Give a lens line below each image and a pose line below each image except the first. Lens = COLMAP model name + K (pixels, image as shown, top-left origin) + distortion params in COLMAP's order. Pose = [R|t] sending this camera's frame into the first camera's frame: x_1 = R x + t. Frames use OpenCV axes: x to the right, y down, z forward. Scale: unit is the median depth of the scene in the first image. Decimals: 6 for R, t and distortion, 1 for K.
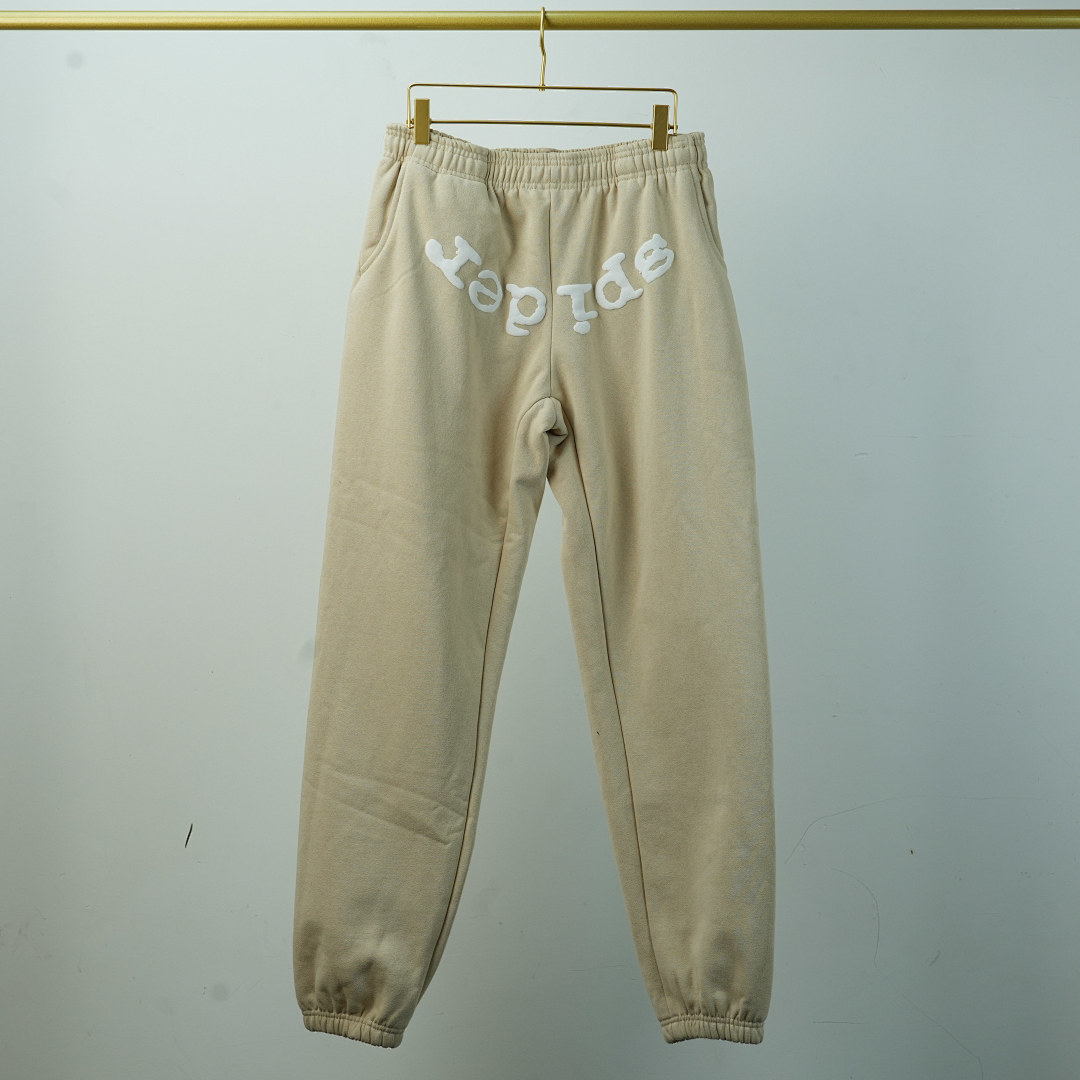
lens RADIAL K [[3575.1, 0, 540.0], [0, 3575.1, 540.0], [0, 0, 1]] dist [0.140578, -1.931456]
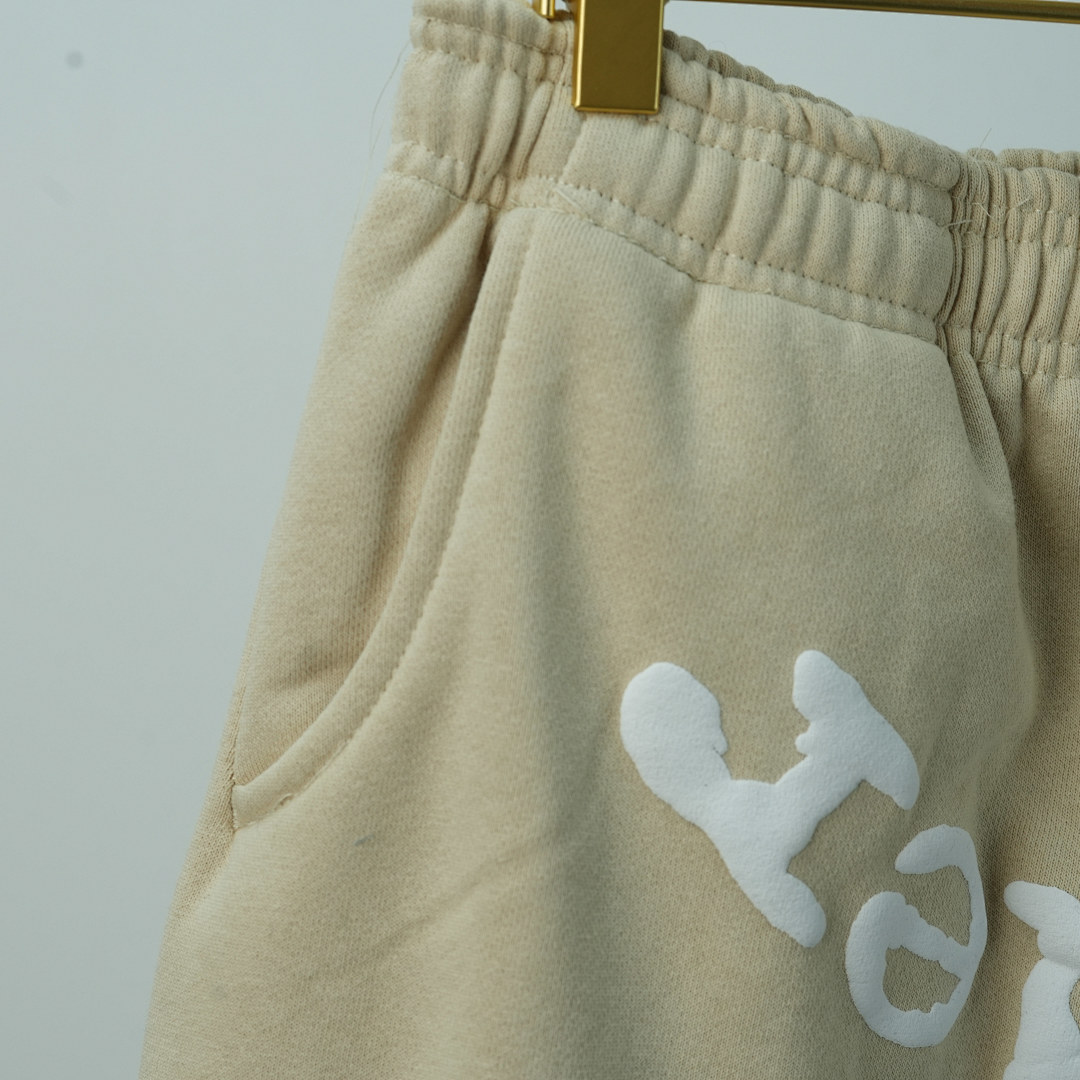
lens RADIAL K [[3575.1, 0, 540.0], [0, 3575.1, 540.0], [0, 0, 1]] dist [0.140578, -1.931456]
pose [[0.991505, 0.032942, 0.125825, -0.058199], [-0.037169, 0.998816, 0.031393, -0.095013], [-0.124642, -0.035803, 0.991556, 0.824987]]
